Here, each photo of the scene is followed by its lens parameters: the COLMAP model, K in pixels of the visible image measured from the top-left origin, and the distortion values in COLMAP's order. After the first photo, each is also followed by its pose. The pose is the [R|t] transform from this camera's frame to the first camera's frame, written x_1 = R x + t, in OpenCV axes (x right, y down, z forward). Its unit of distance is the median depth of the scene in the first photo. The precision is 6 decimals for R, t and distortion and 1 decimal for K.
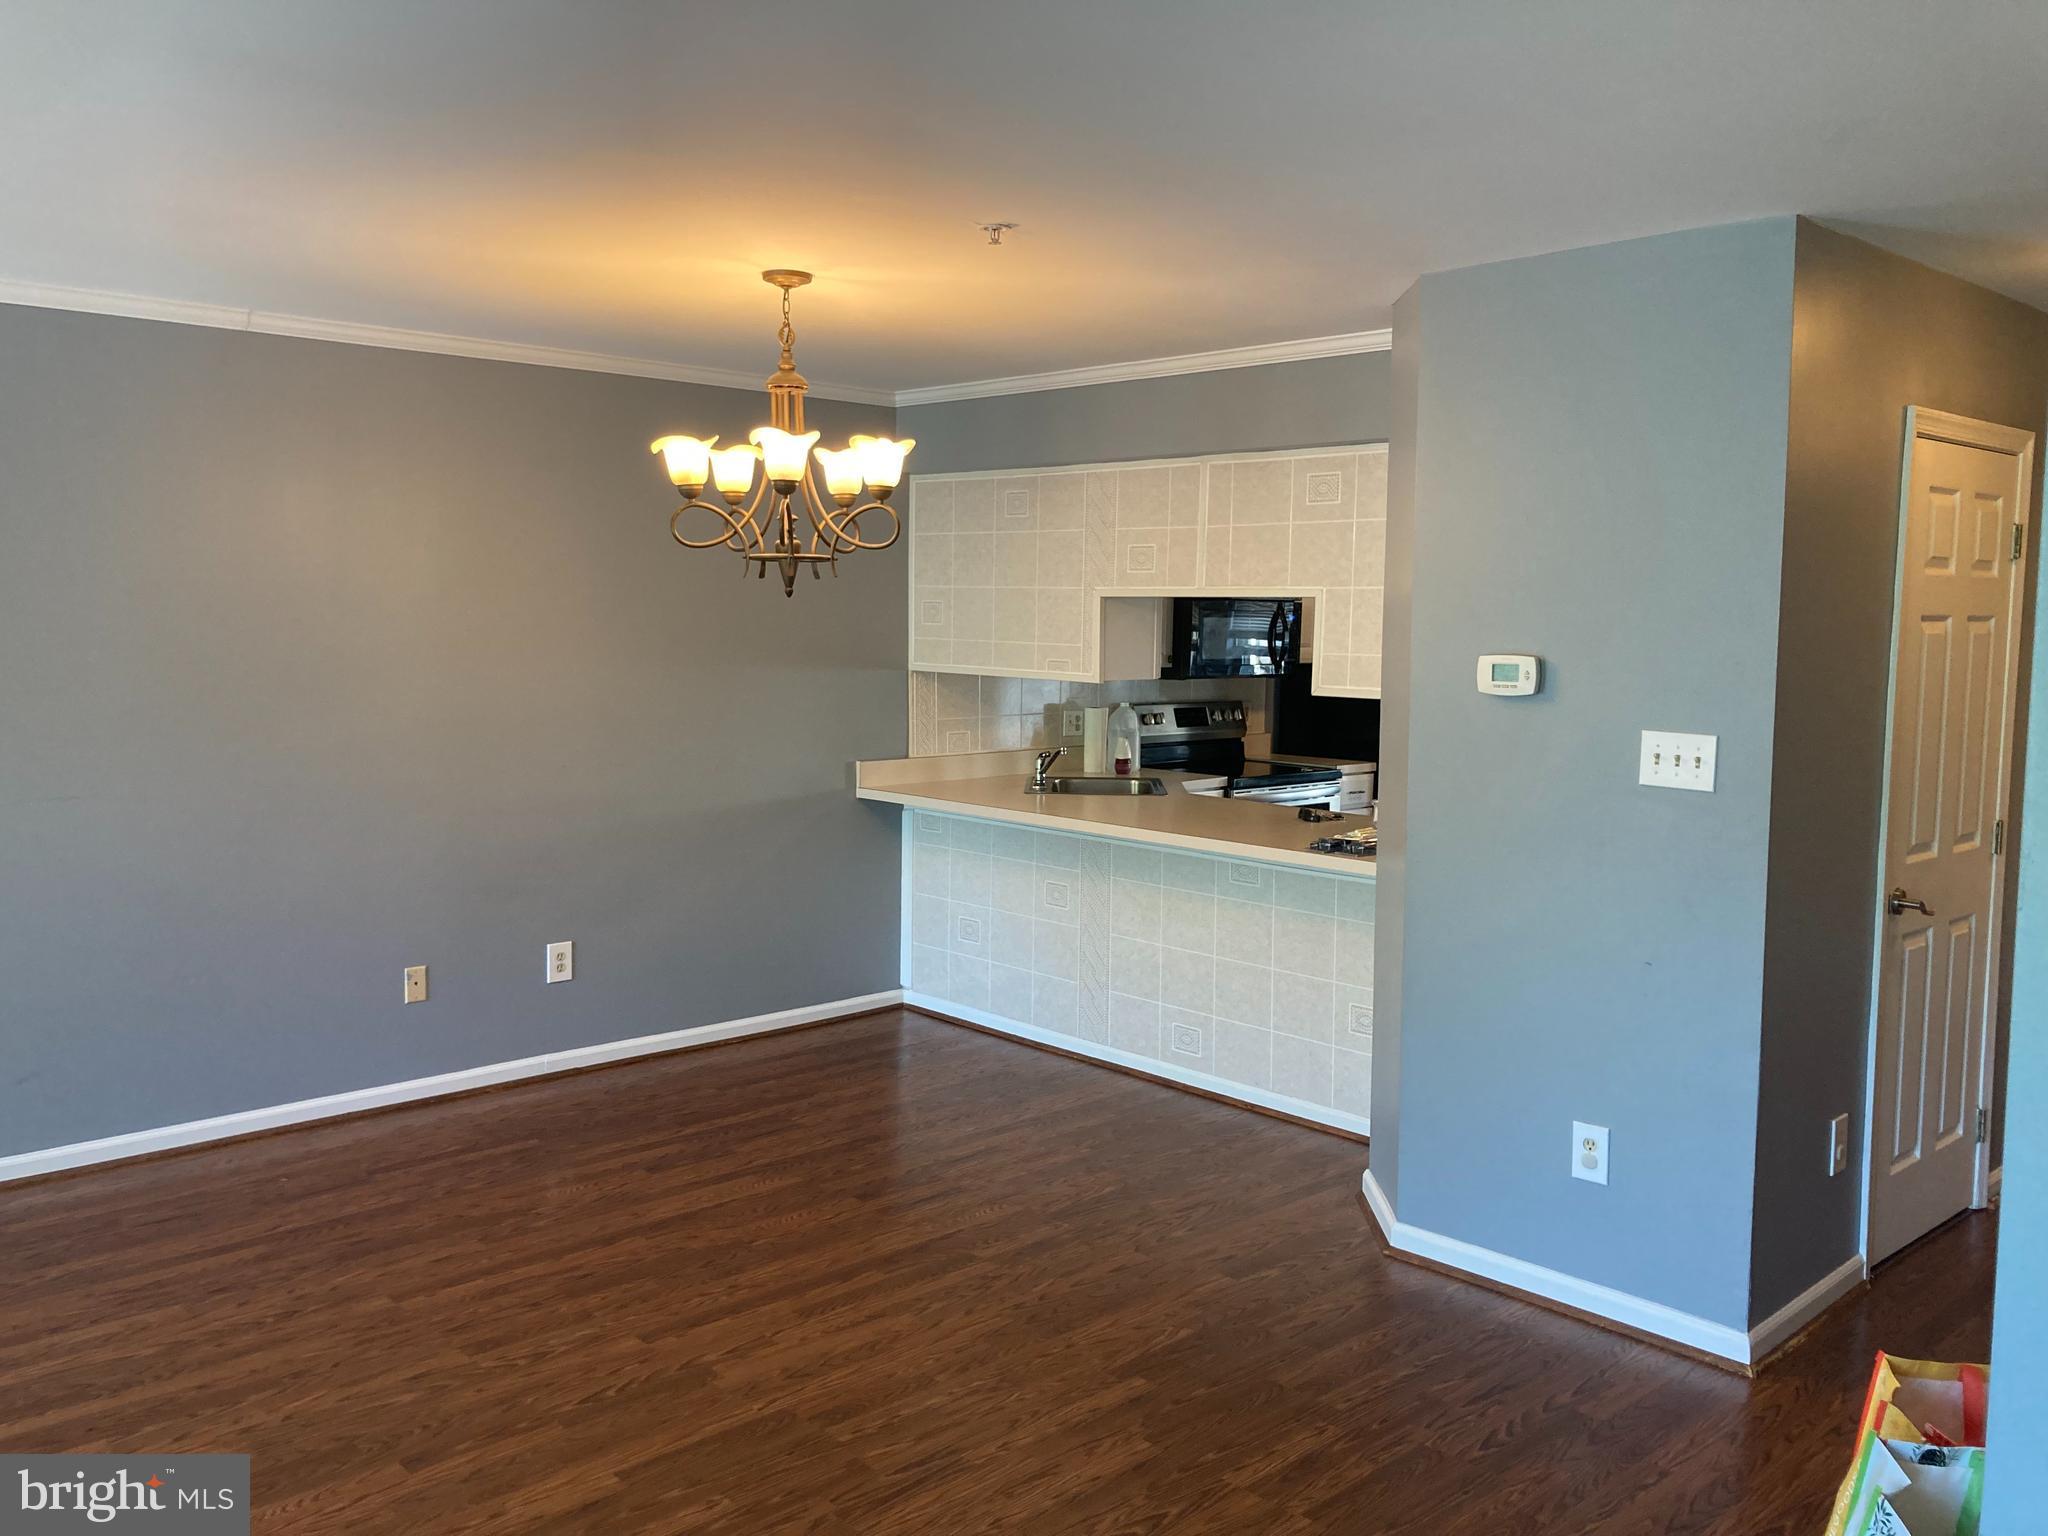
lens RADIAL K [[1686.7, 0, 1026.8], [0, 1686.7, 767.1], [0, 0, 1]] dist [0.036409, -0.030577]
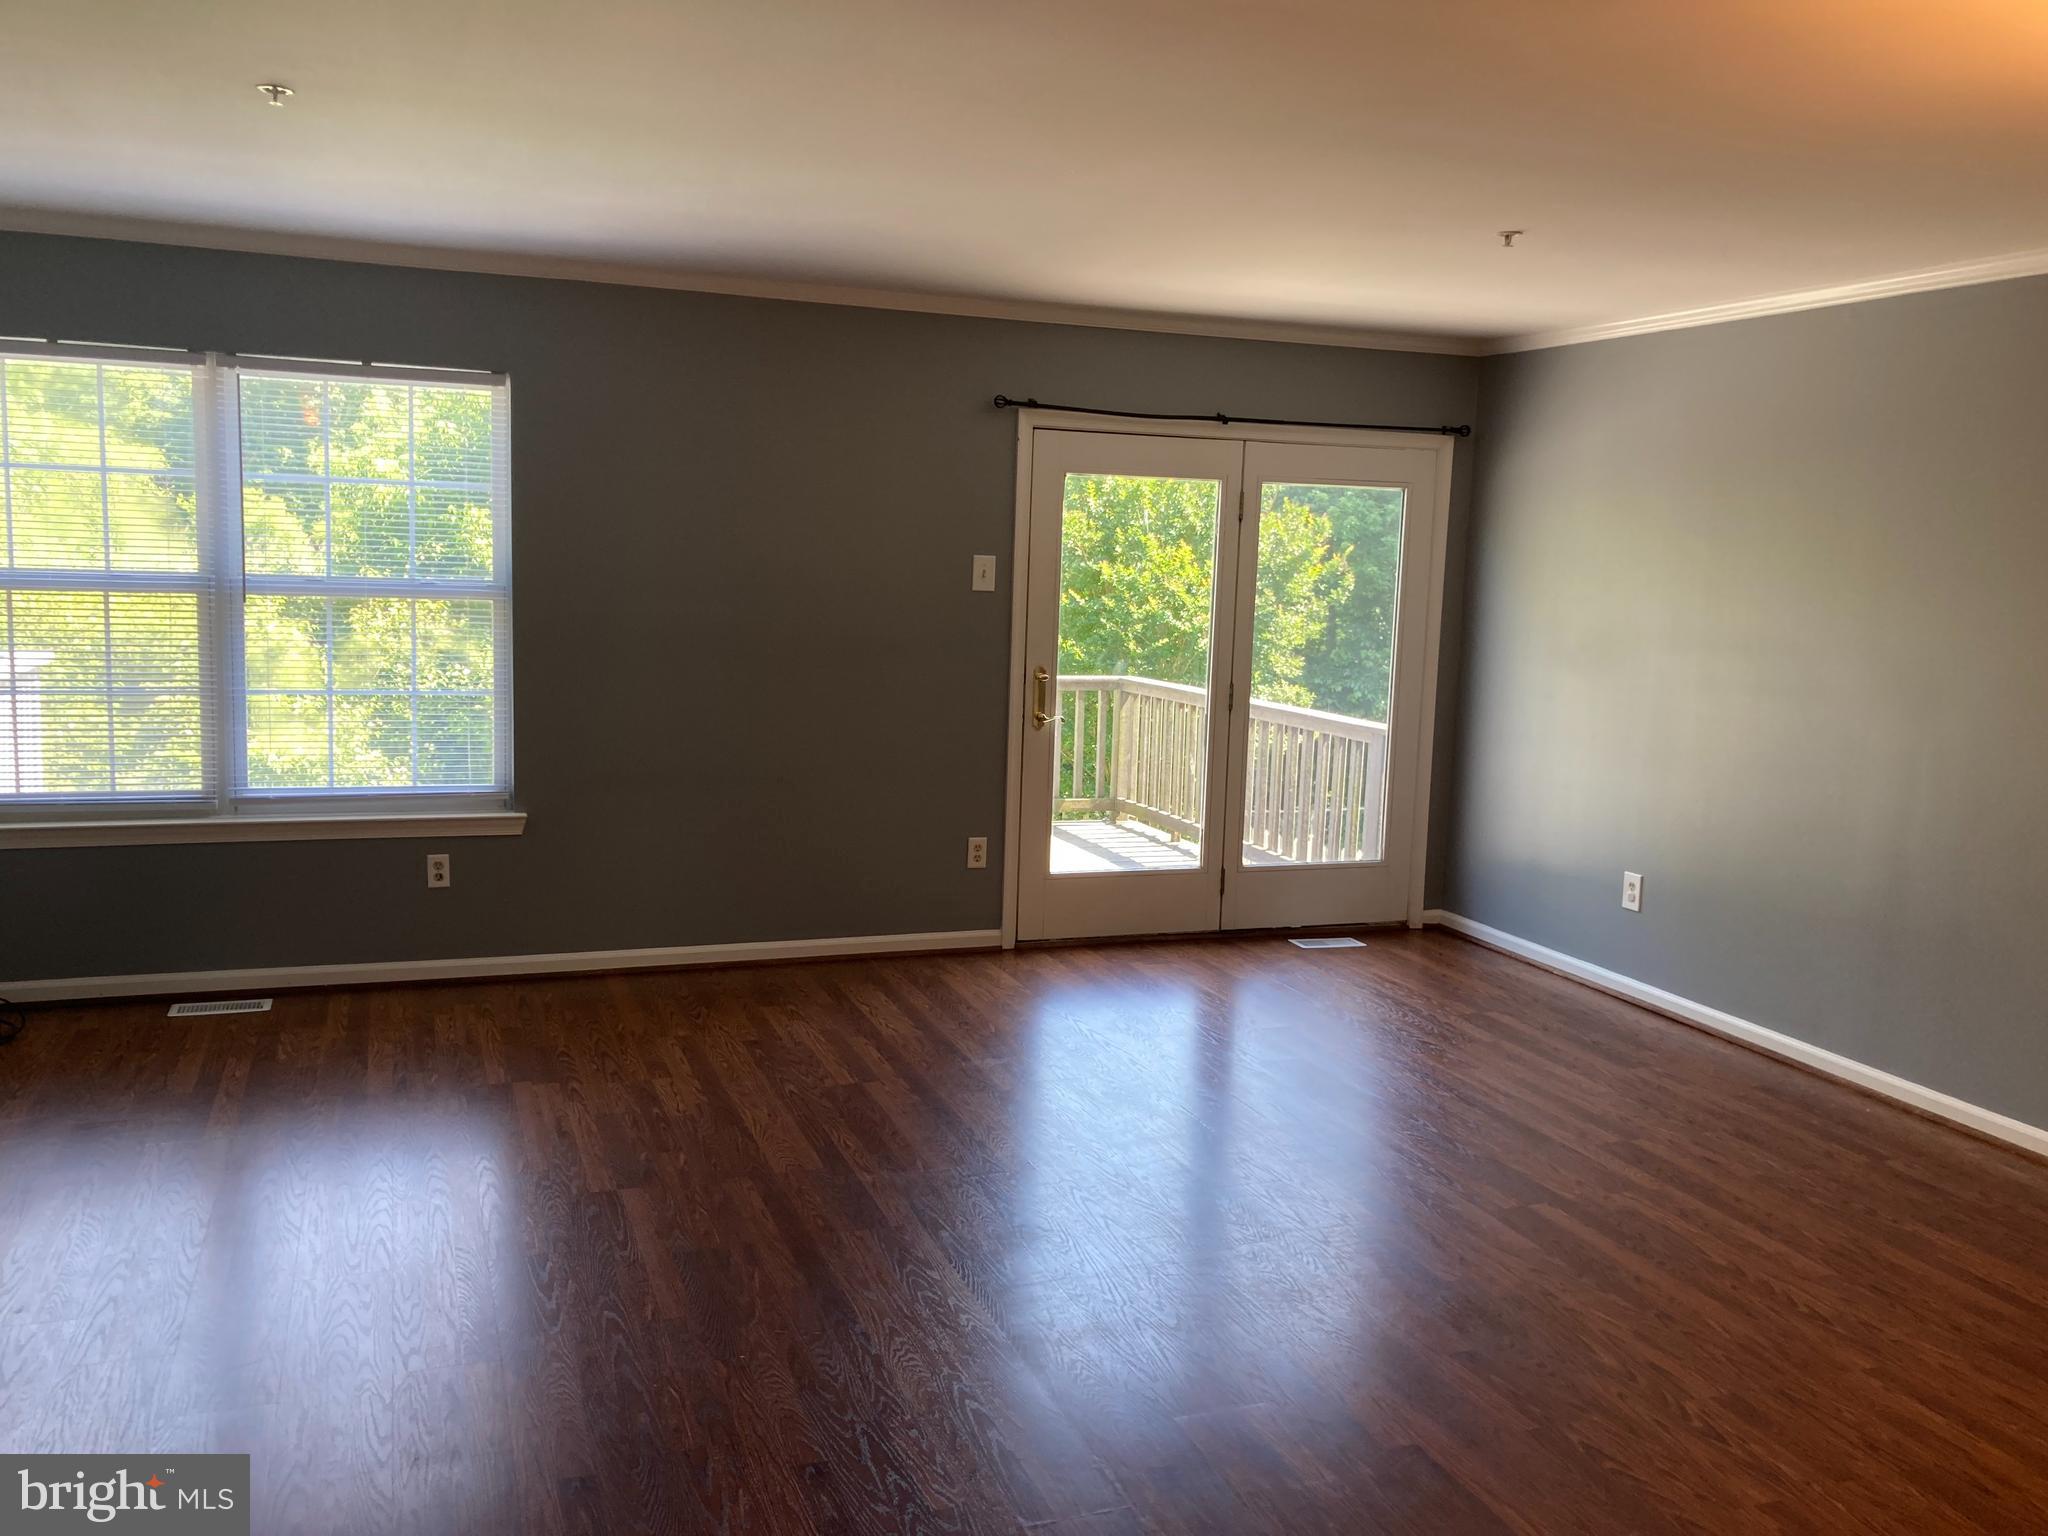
lens RADIAL K [[1686.7, 0, 1032.5], [0, 1686.7, 758.4], [0, 0, 1]] dist [0.036409, -0.030577]
pose [[-0.387107, 0.092466, -0.917387, 0.589745], [-0.123575, 0.980779, 0.151000, -0.072988], [0.913716, 0.171819, -0.368240, 0.927161]]
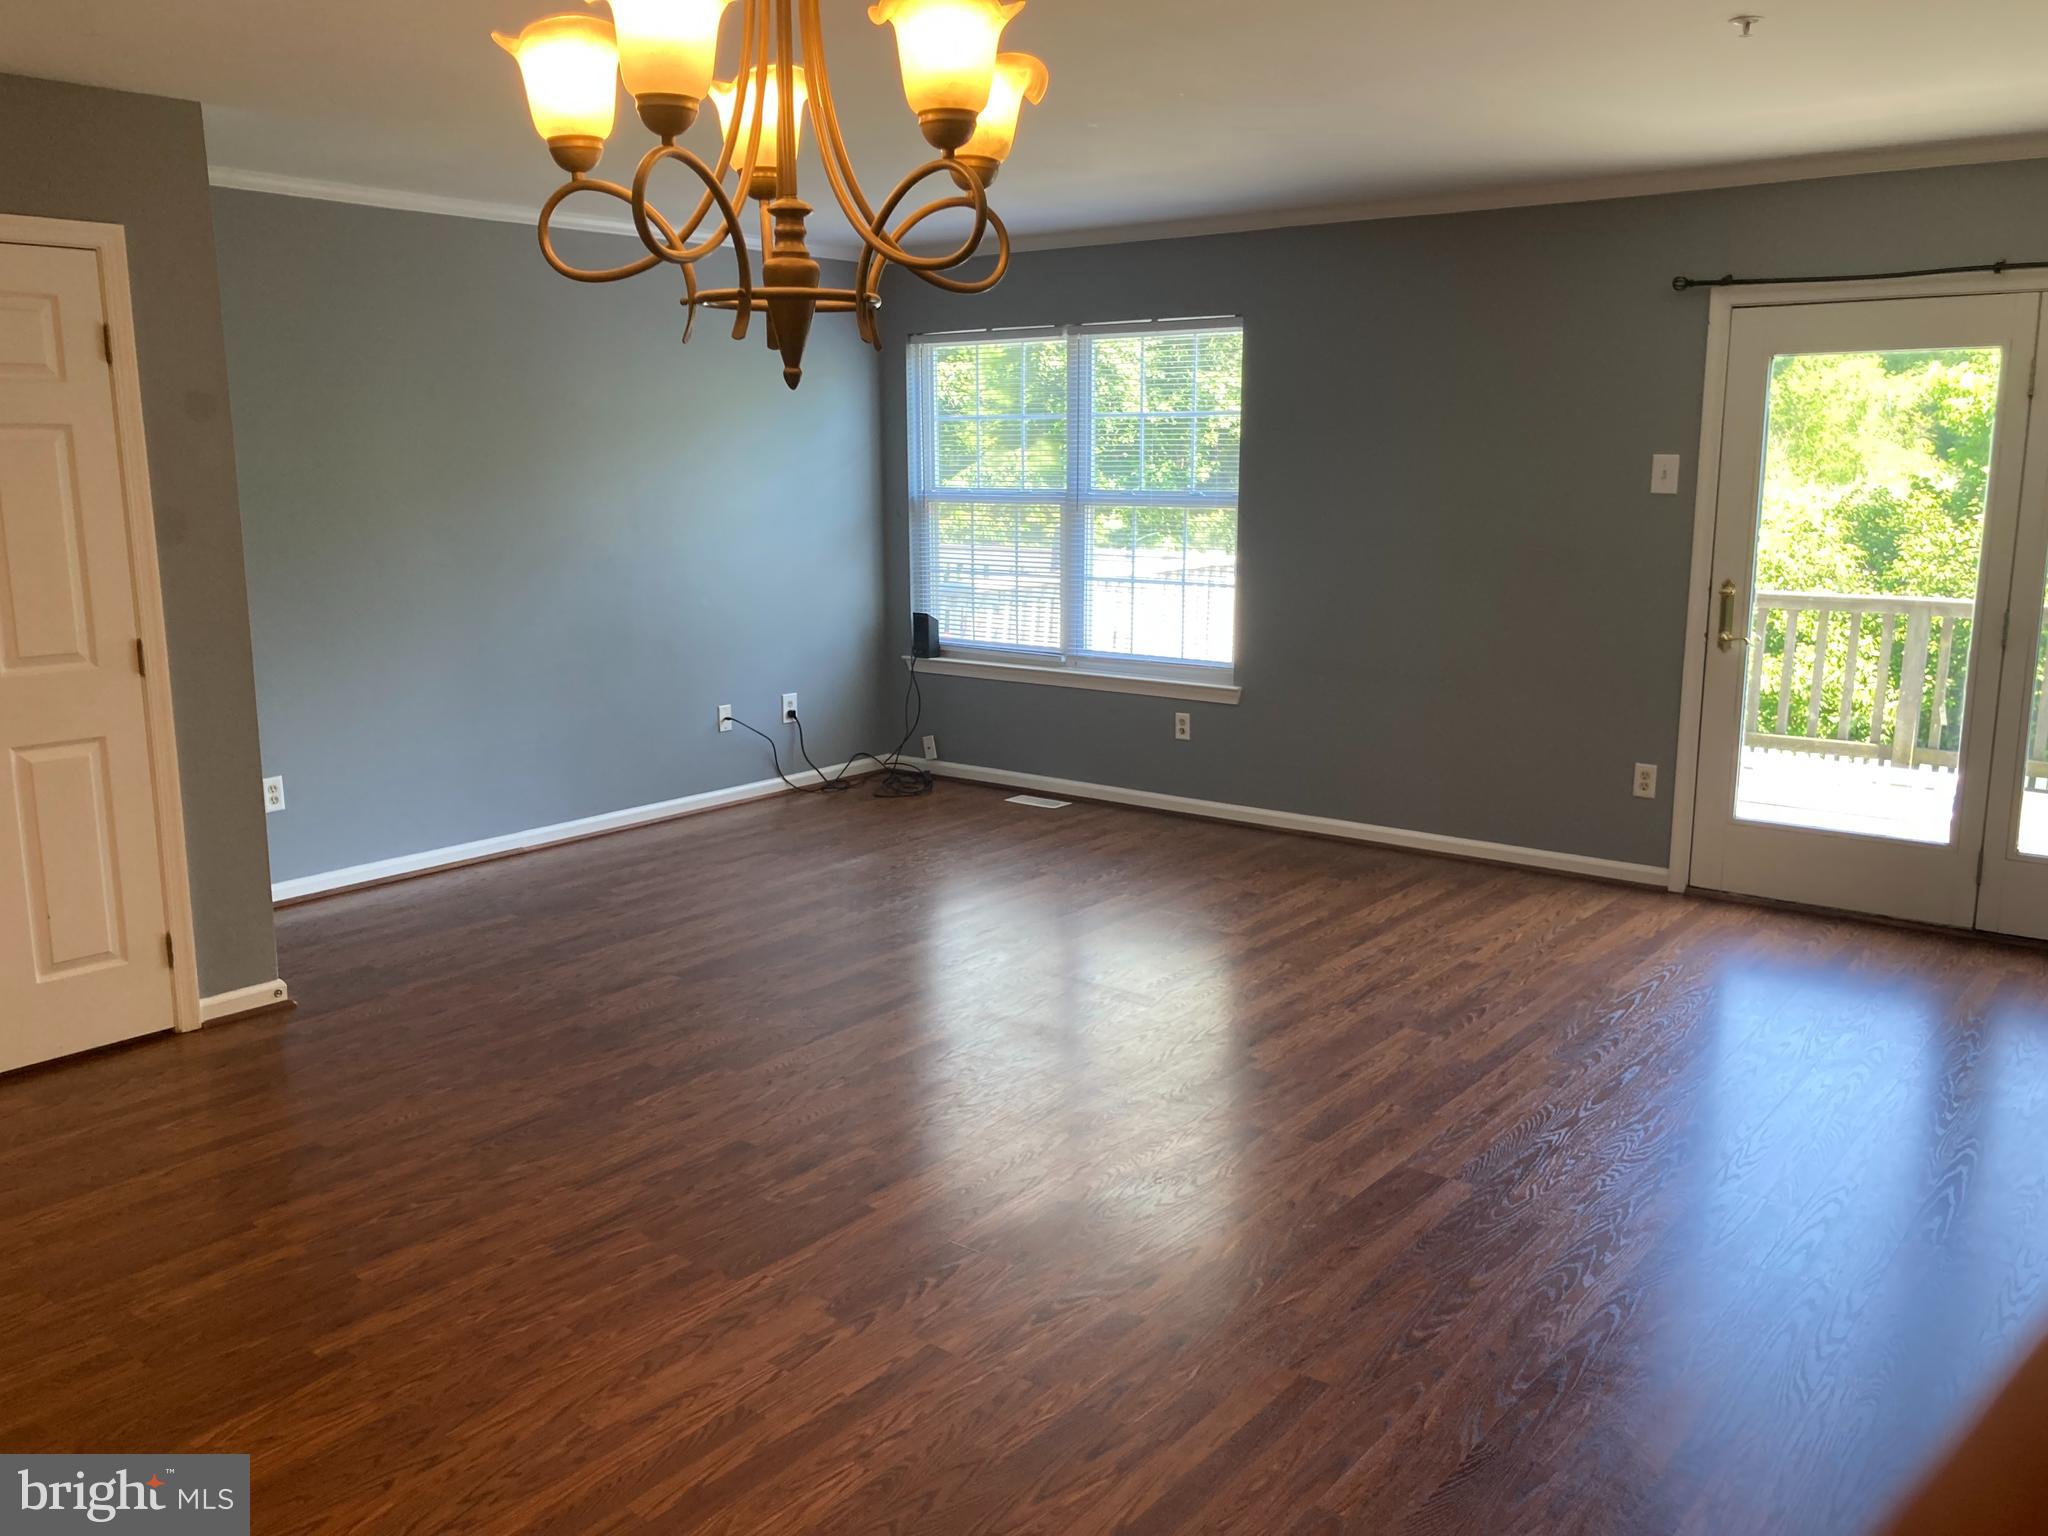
lens RADIAL K [[1686.7, 0, 1019.7], [0, 1686.7, 774.9], [0, 0, 1]] dist [0.036409, -0.030577]
pose [[-0.989939, 0.018325, -0.140302, -0.157870], [-0.021560, 0.960462, 0.277573, -0.149732], [0.139841, 0.277806, -0.950404, 1.706055]]
